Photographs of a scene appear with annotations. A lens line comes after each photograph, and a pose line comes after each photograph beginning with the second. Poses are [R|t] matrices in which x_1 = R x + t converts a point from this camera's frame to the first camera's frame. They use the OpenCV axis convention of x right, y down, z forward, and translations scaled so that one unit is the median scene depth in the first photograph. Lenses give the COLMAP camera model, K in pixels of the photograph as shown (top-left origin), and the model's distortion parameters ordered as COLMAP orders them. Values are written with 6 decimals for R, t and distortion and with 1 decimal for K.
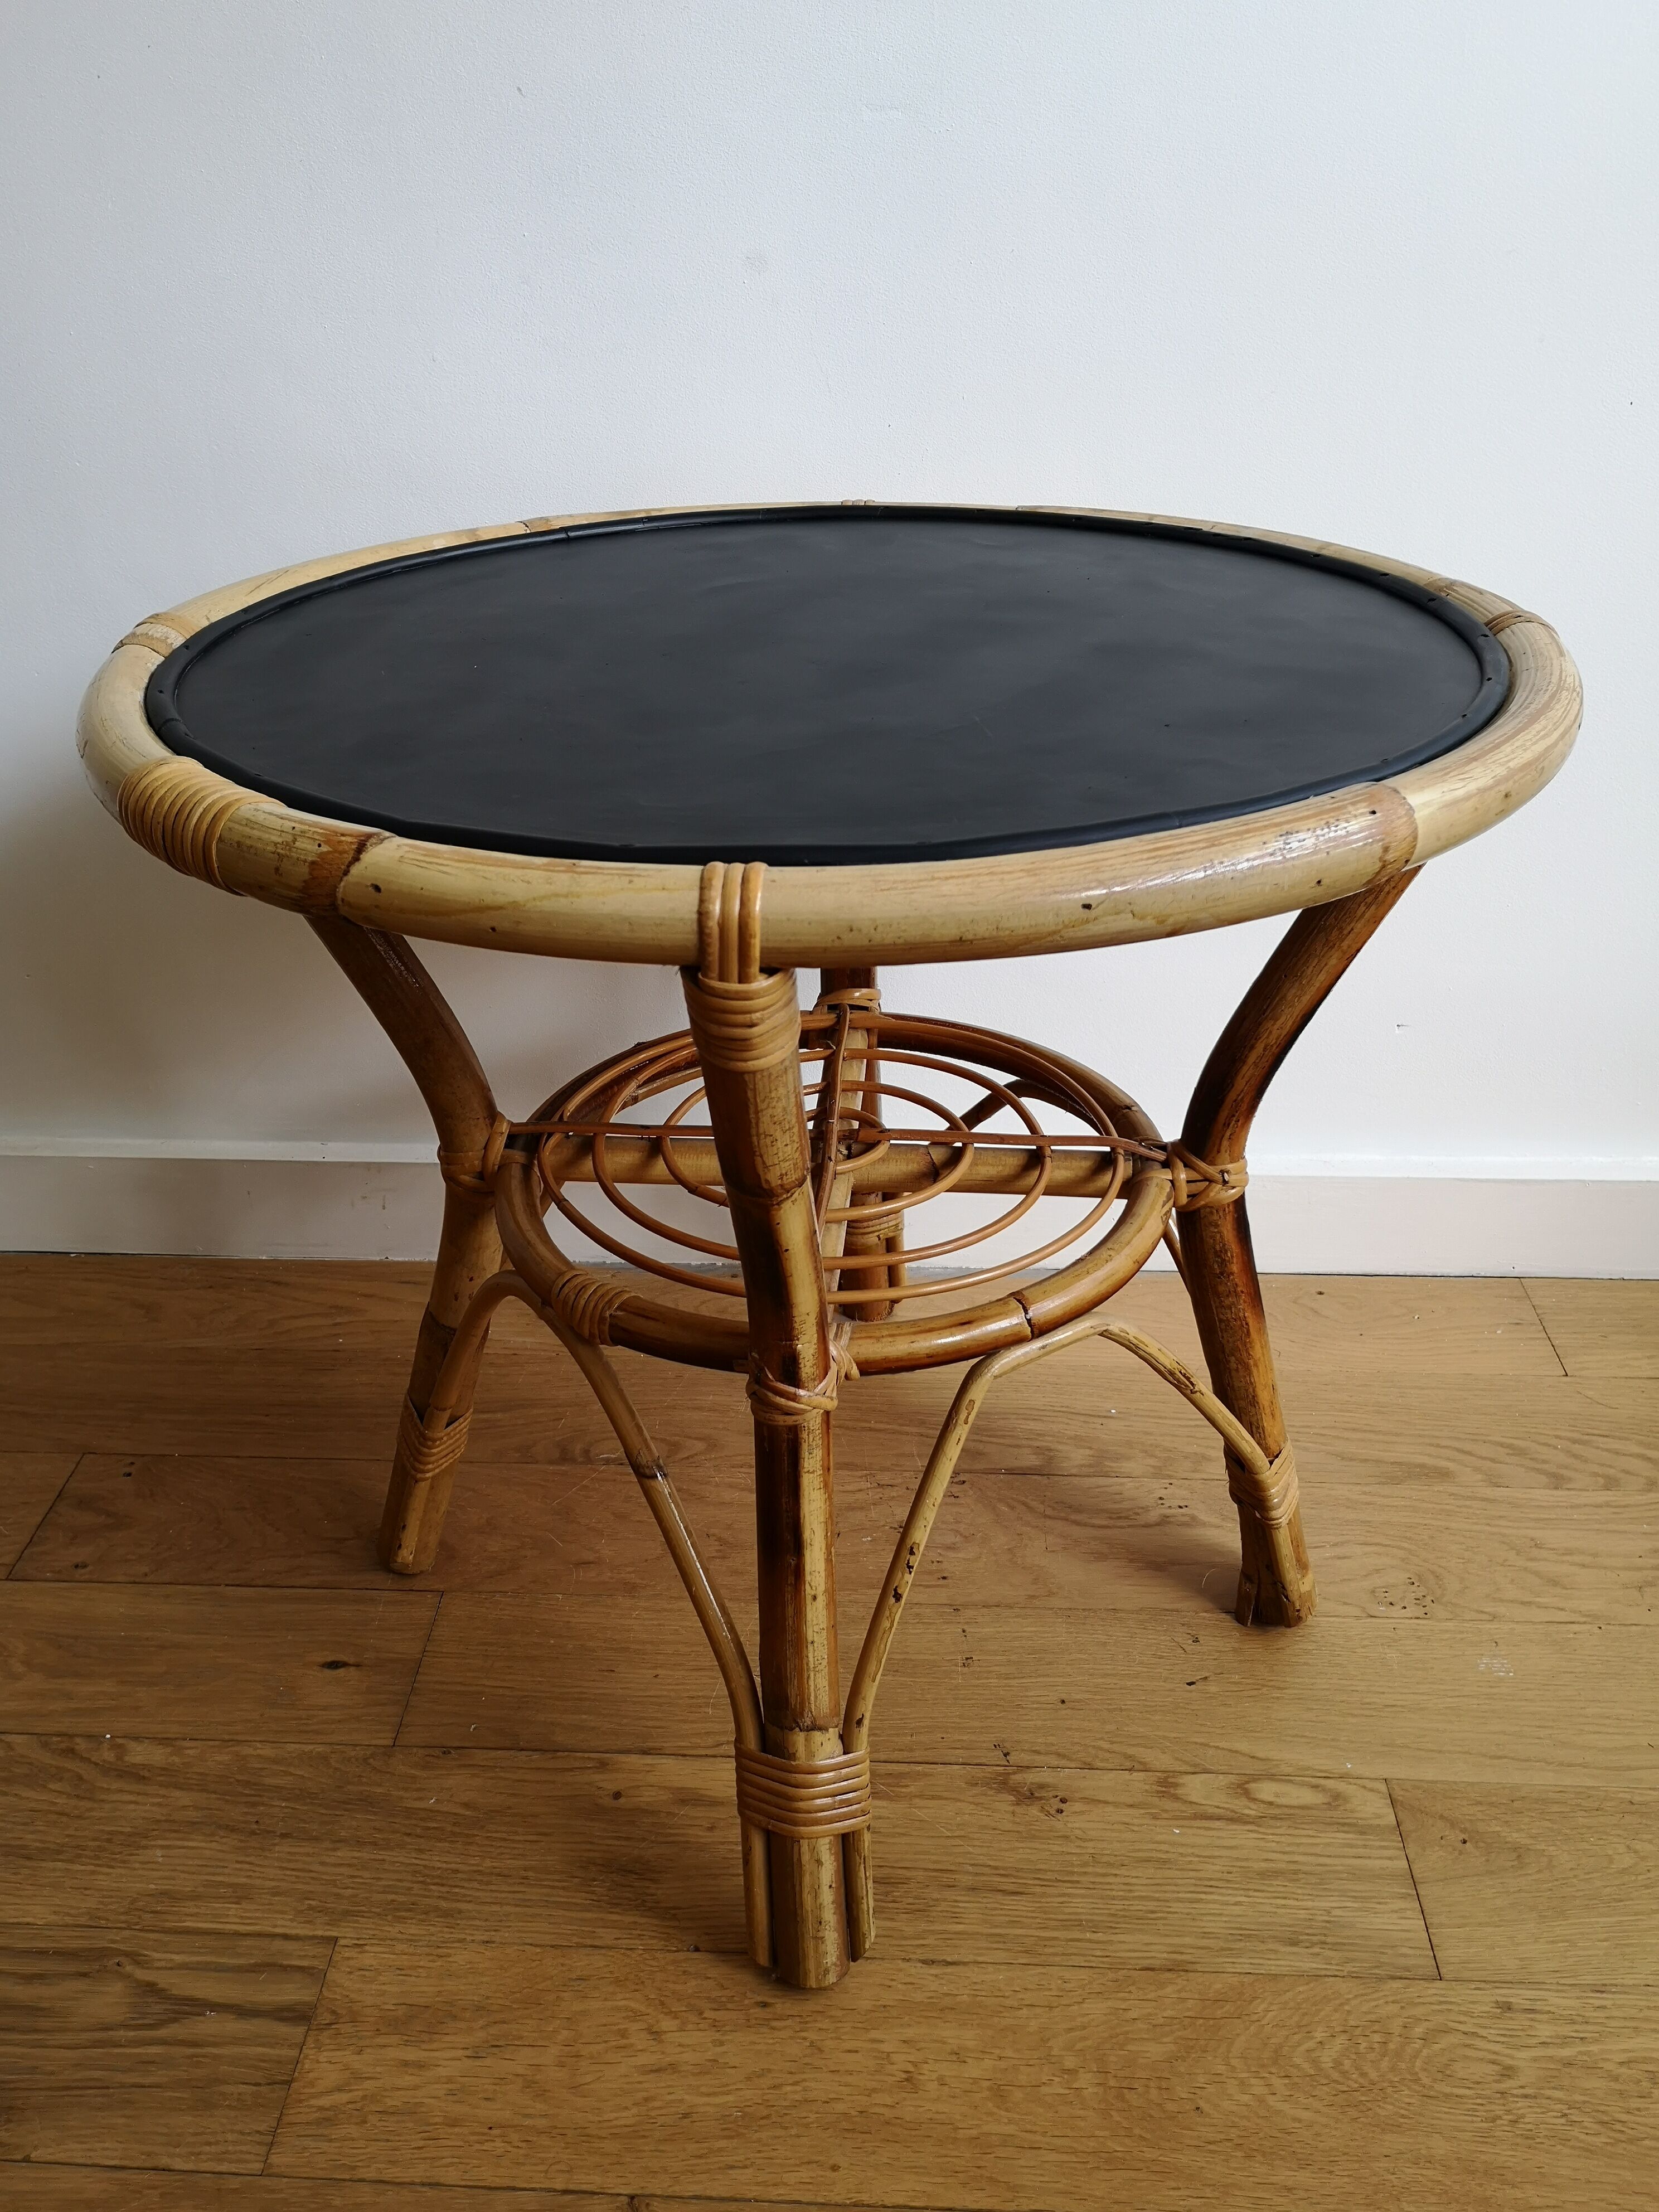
lens RADIAL K [[1747.6, 0, 779.1], [0, 1747.6, 1082.3], [0, 0, 1]] dist [-0.003079, -0.016382]
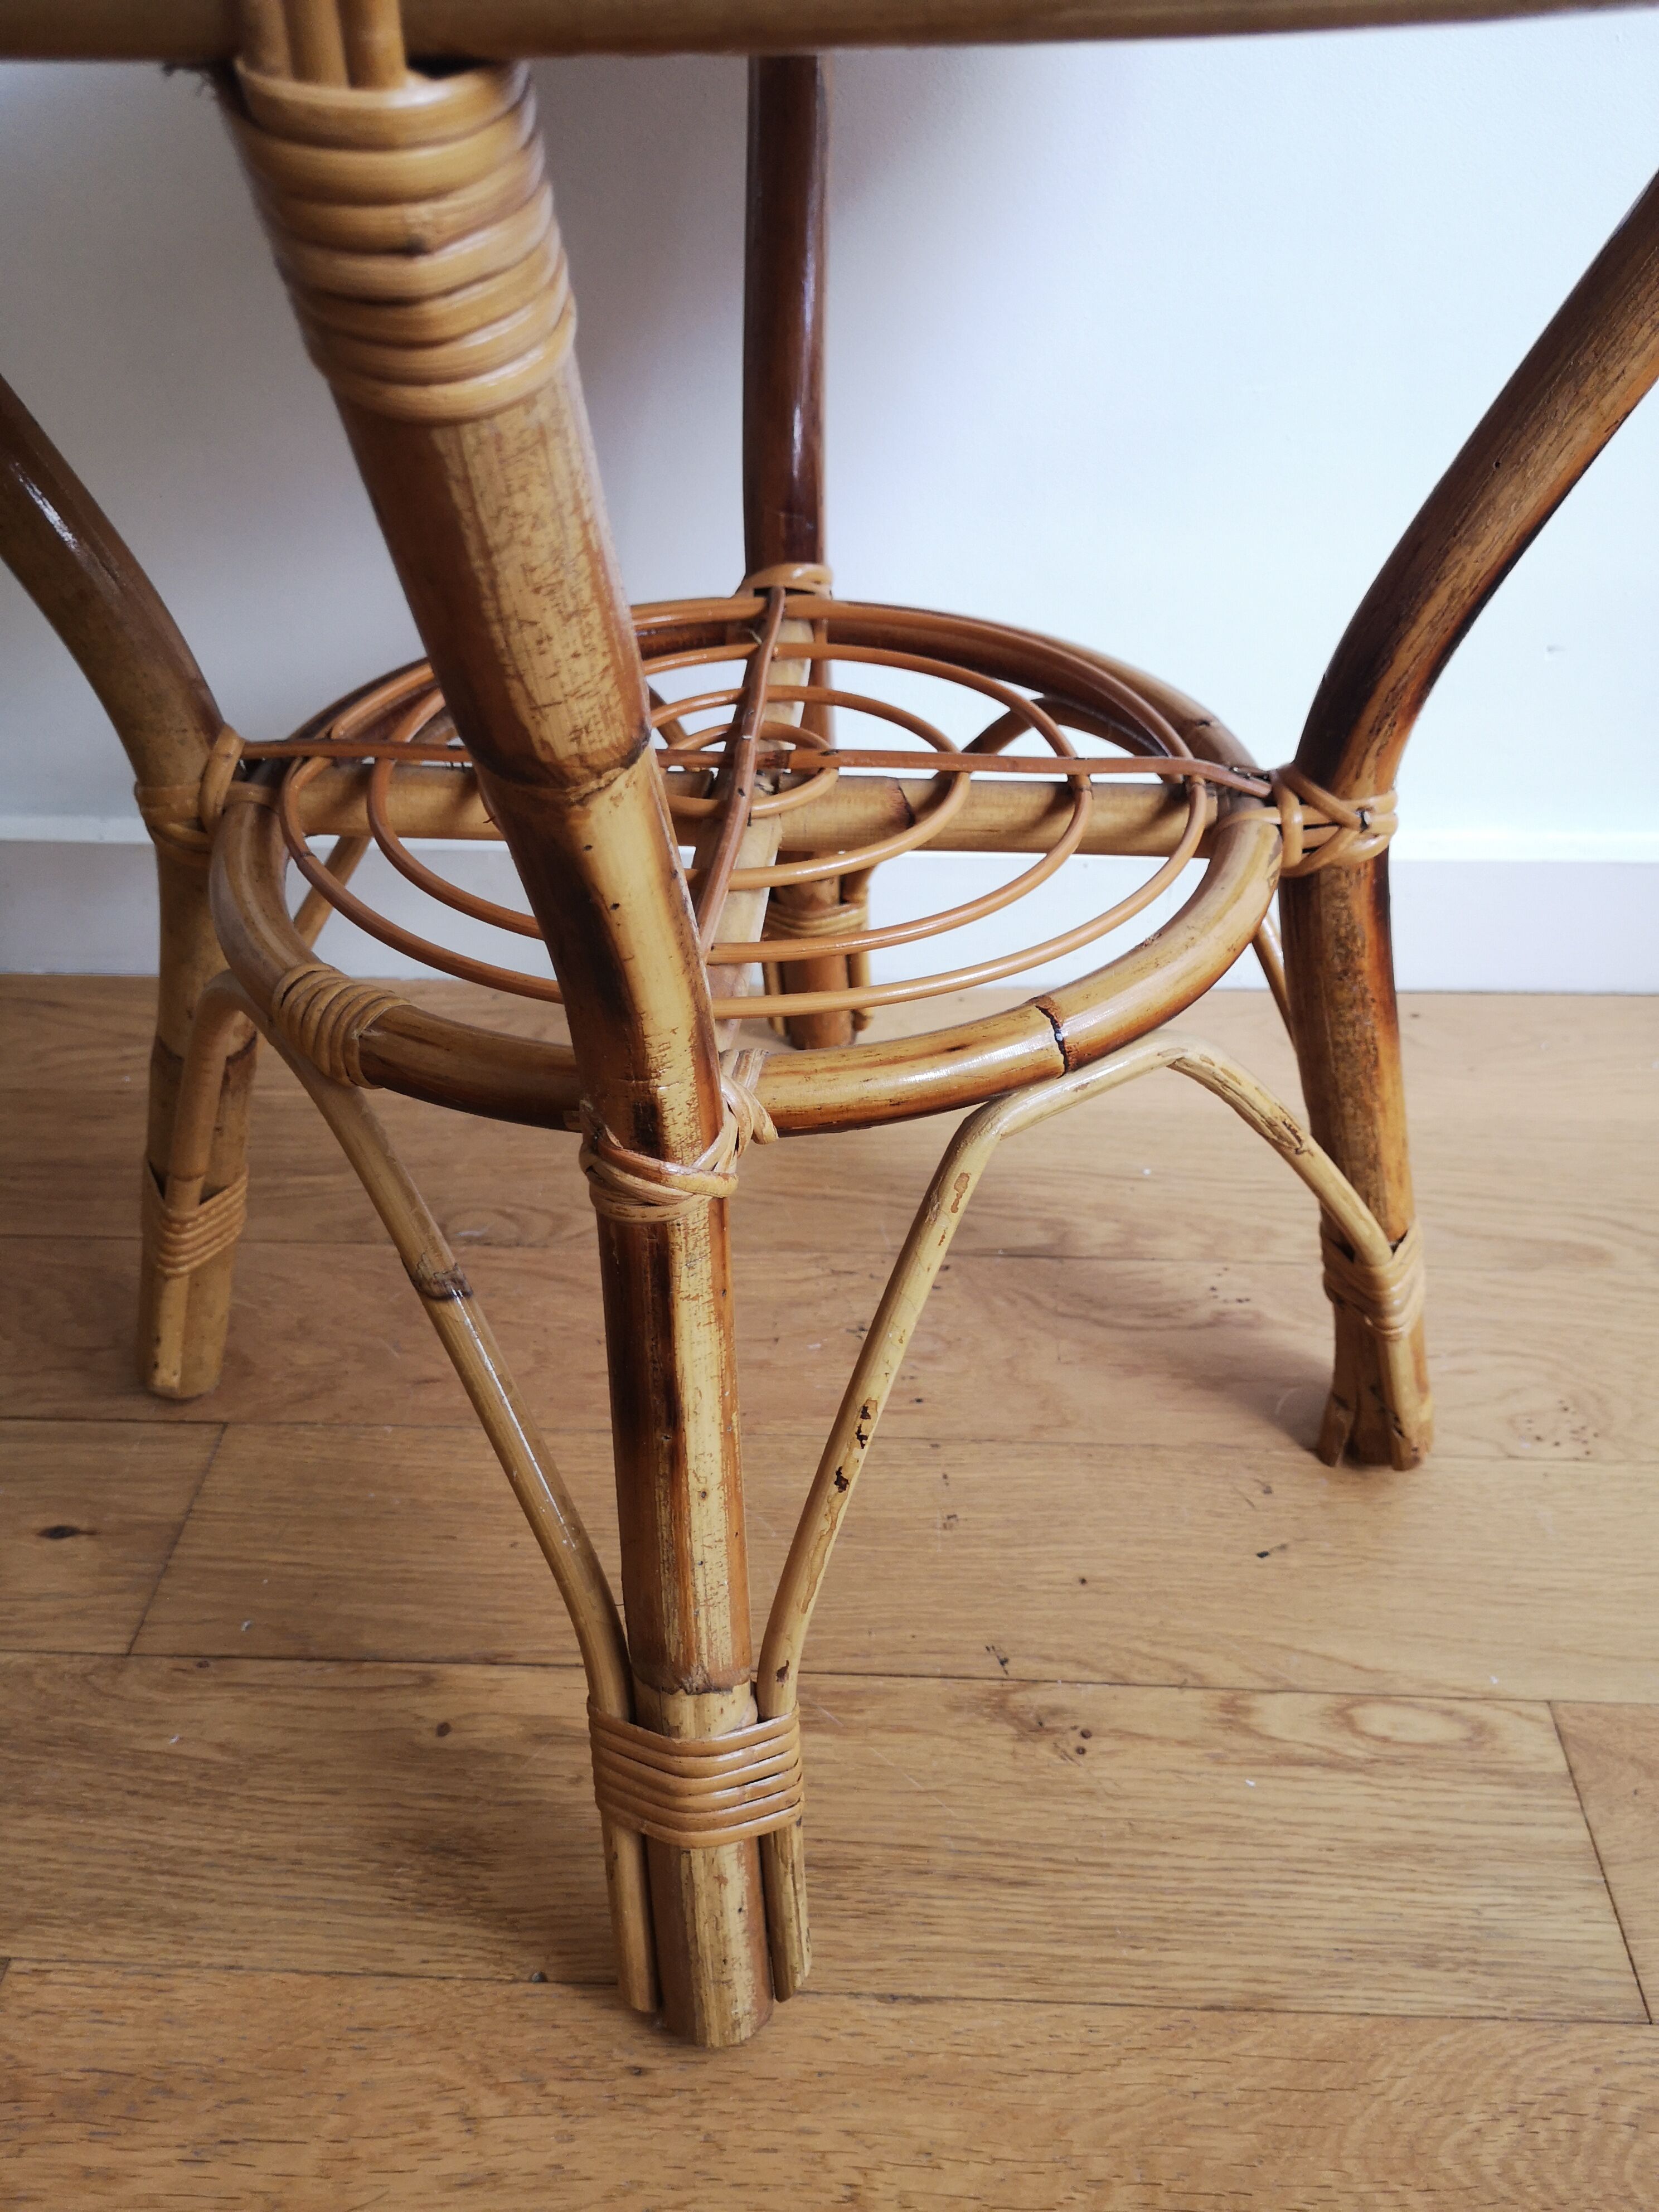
lens RADIAL K [[1747.6, 0, 809.8], [0, 1747.6, 1070.9], [0, 0, 1]] dist [-0.003079, -0.016382]
pose [[0.999646, -0.001757, 0.026555, 0.037004], [-0.002028, 0.989884, 0.141864, 0.055185], [-0.026535, -0.141867, 0.989530, 0.372044]]
